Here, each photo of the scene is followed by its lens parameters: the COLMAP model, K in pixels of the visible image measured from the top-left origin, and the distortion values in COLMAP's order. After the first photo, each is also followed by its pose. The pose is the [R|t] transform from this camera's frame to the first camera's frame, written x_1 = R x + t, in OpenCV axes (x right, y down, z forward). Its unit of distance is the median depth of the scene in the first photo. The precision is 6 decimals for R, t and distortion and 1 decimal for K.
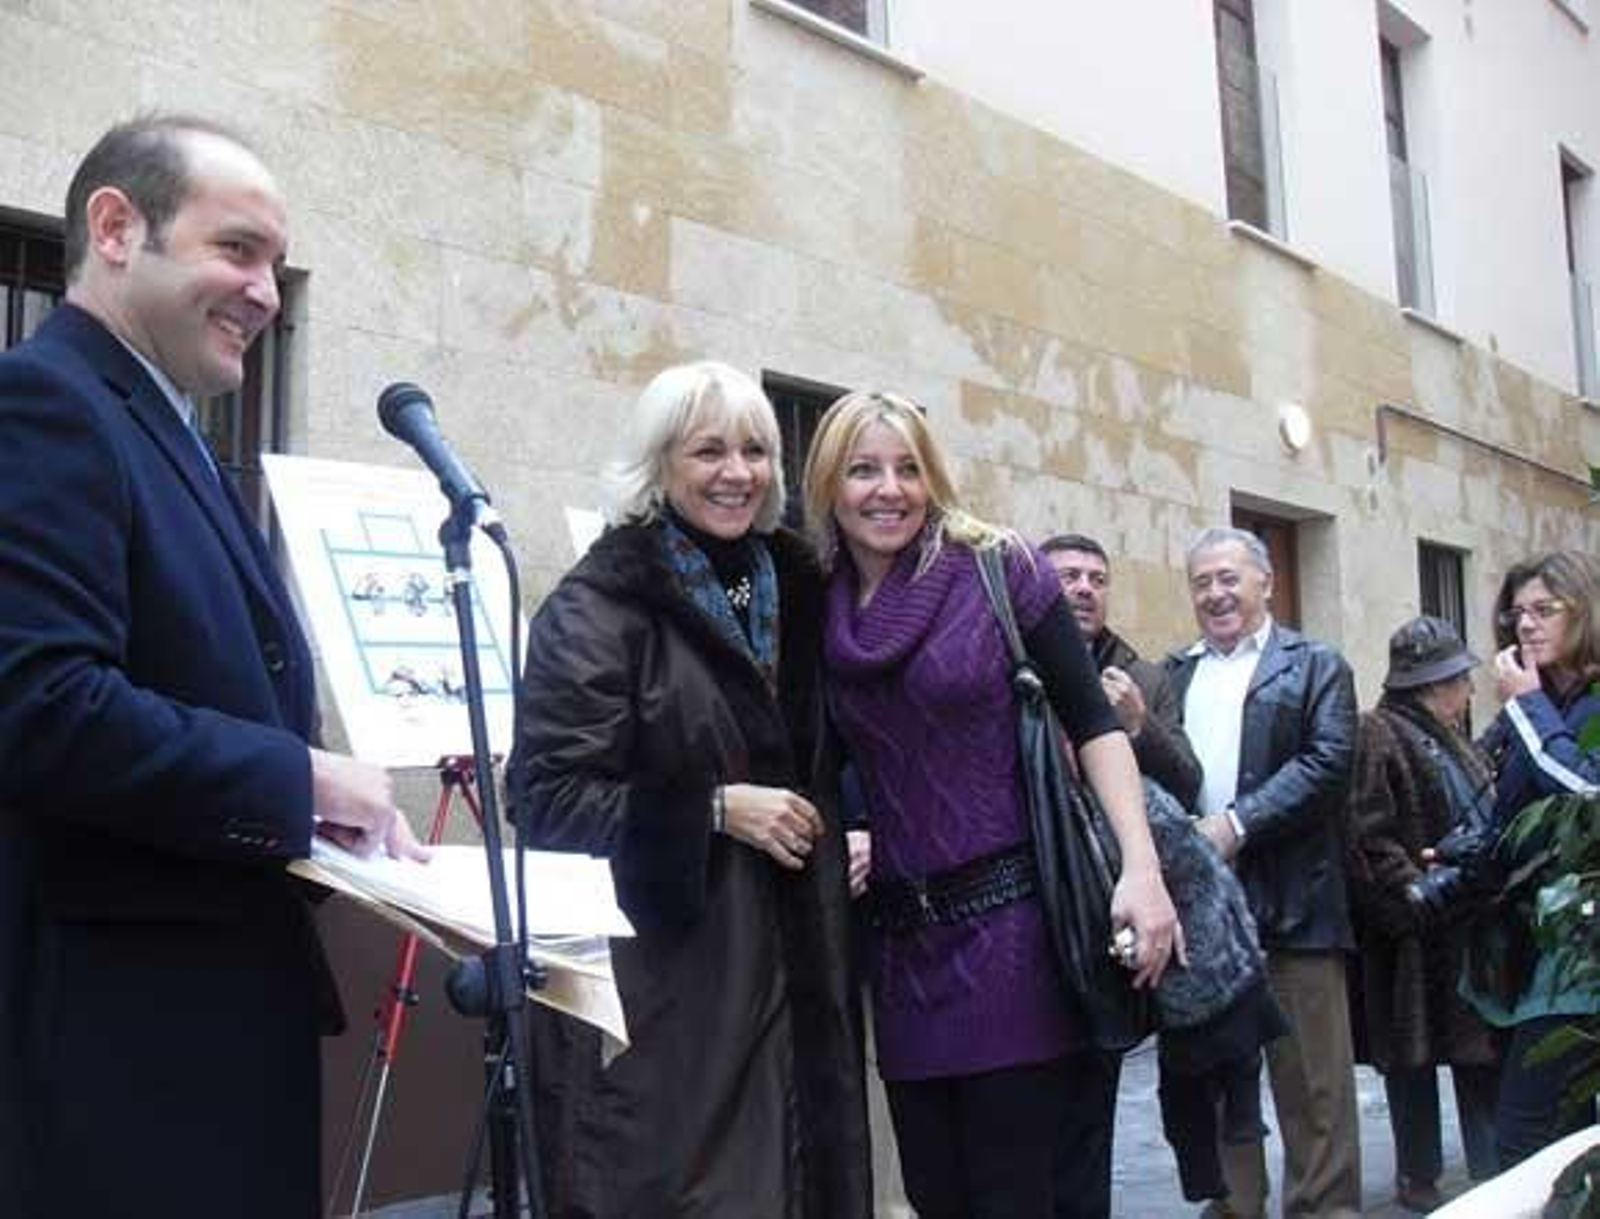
lens RADIAL K [[1754.5, 0, 791.0], [0, 1754.5, 608.4], [0, 0, 1]] dist [-0.144860, 0.000000]
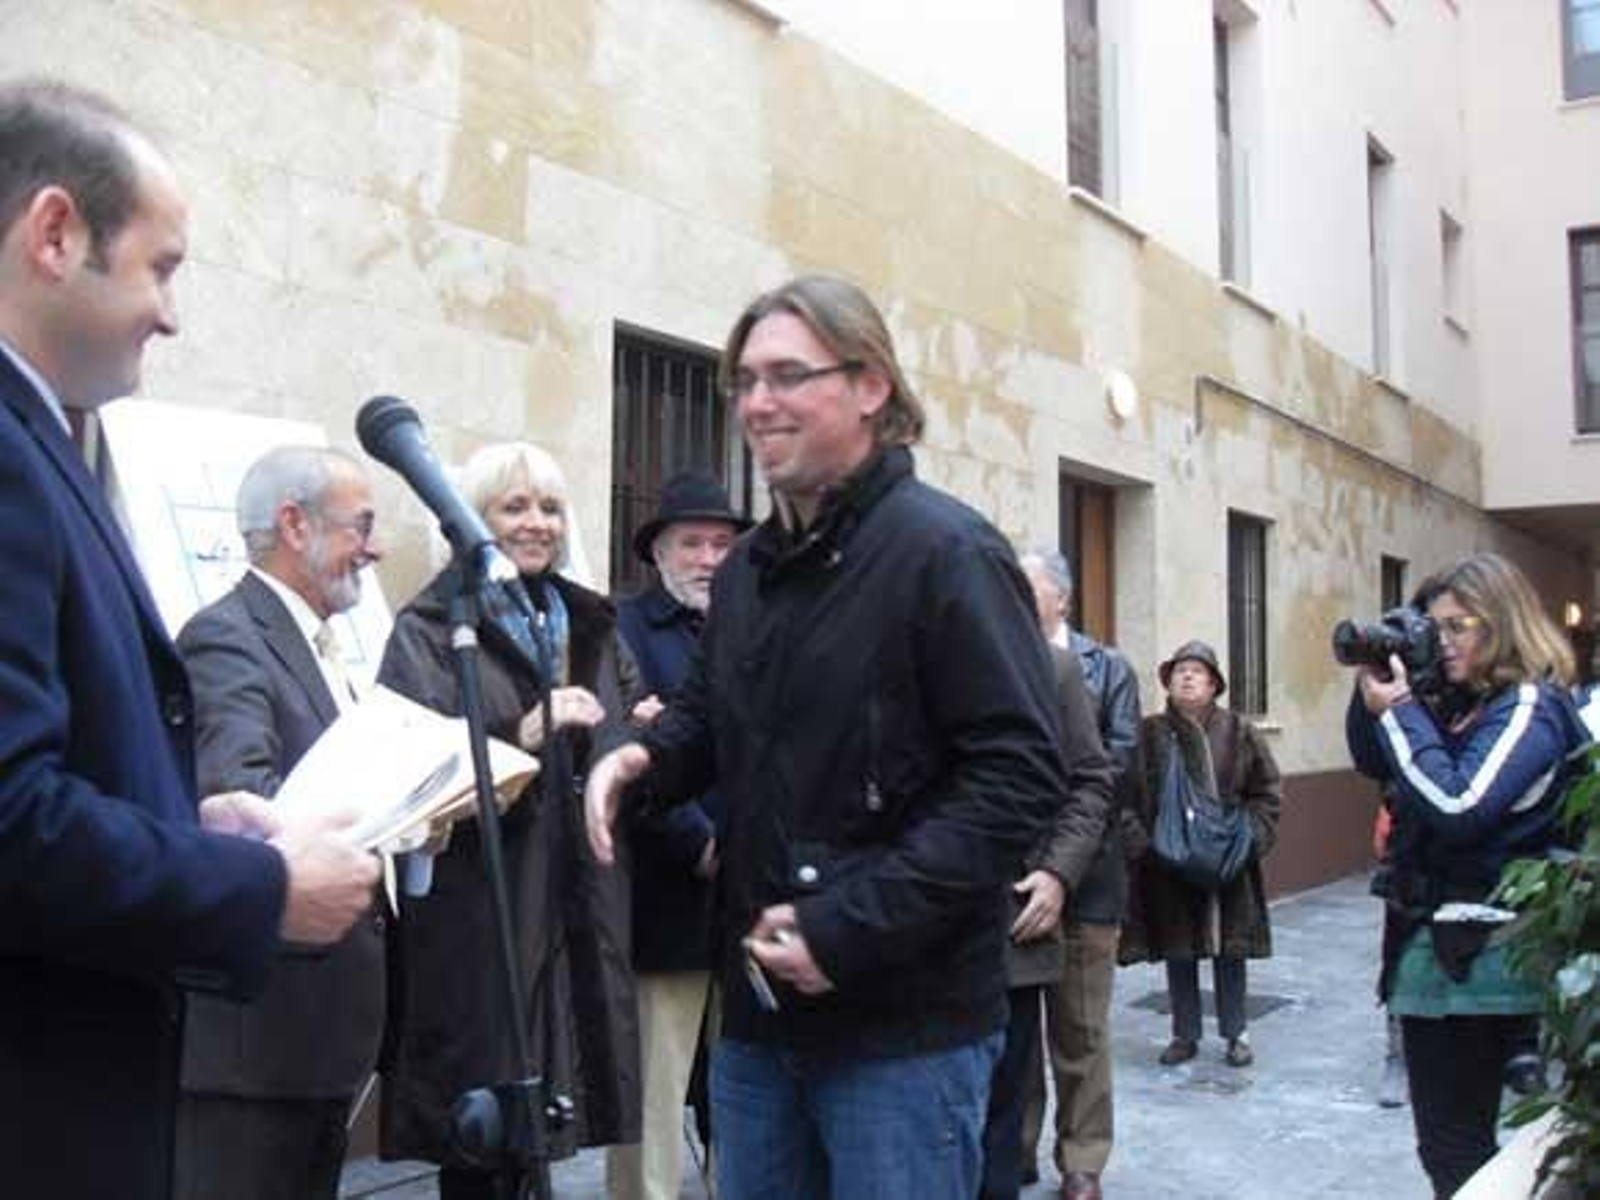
lens RADIAL K [[1714.3, 0, 808.5], [0, 1714.3, 613.0], [0, 0, 1]] dist [-0.140063, 0.000000]
pose [[0.988671, 0.032799, 0.146468, -0.045437], [-0.039907, 0.998151, 0.045857, -0.023337], [-0.144693, -0.051183, 0.988152, 0.050255]]
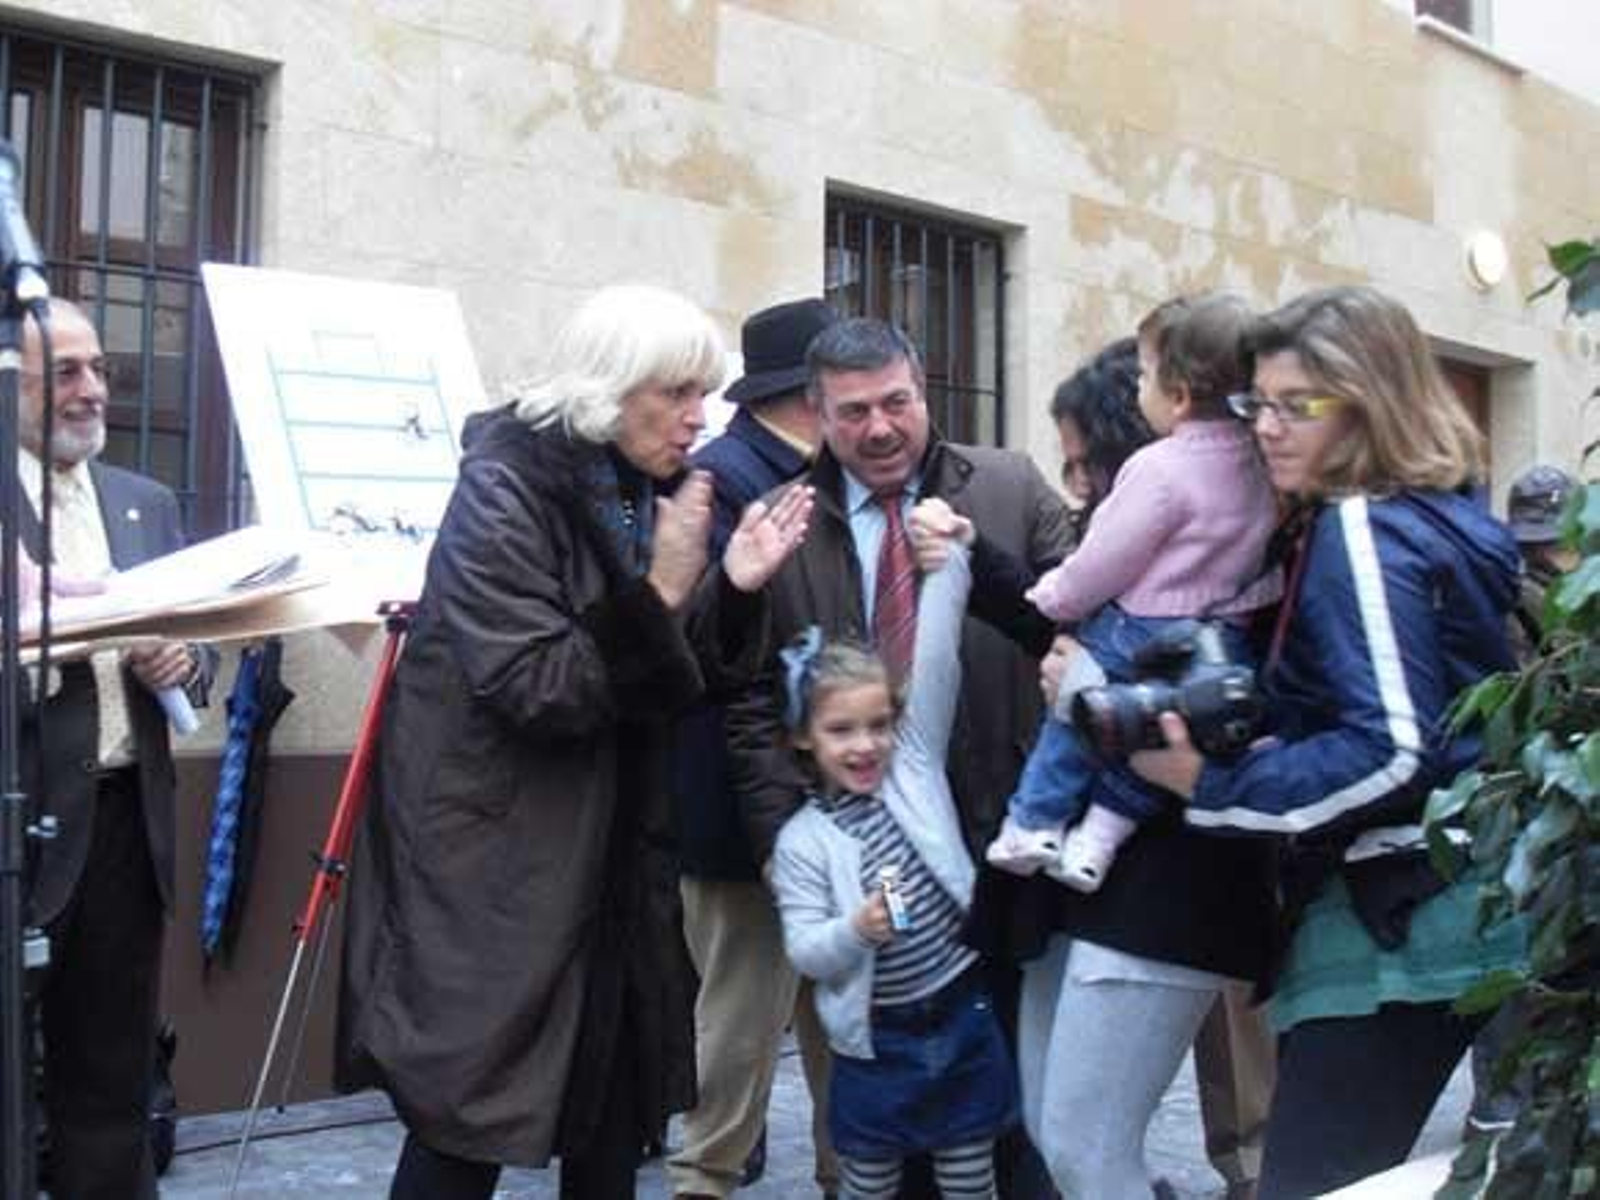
lens RADIAL K [[1879.3, 0, 801.4], [0, 1879.3, 606.8], [0, 0, 1]] dist [-0.122122, 0.000000]
pose [[0.992684, 0.026897, -0.117707, 0.092695], [-0.018085, 0.996997, 0.075299, 0.008314], [0.119379, -0.072620, 0.990189, 0.053899]]
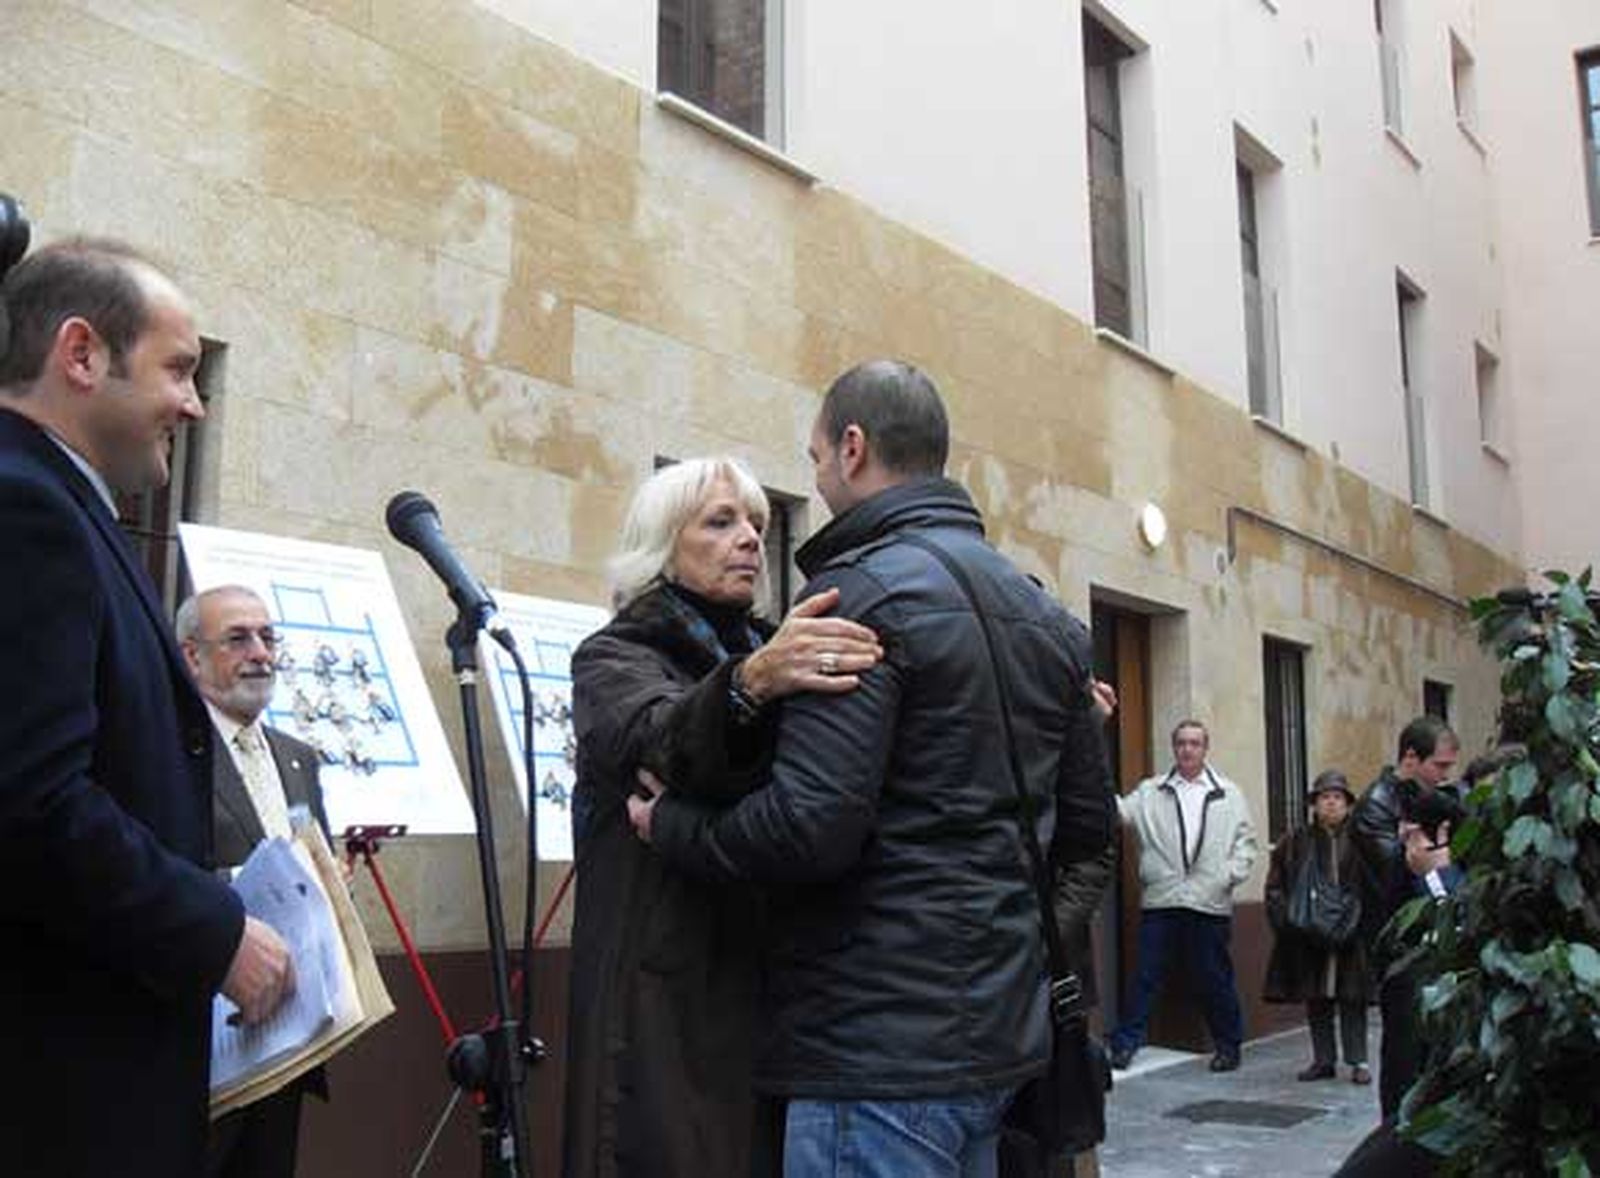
lens RADIAL K [[1733.8, 0, 808.3], [0, 1733.8, 572.5], [0, 0, 1]] dist [-0.166303, 0.000000]
pose [[0.994355, 0.036947, 0.099461, -0.027302], [-0.030859, 0.997594, -0.062072, -0.007304], [-0.101515, 0.058653, 0.993104, -0.022888]]
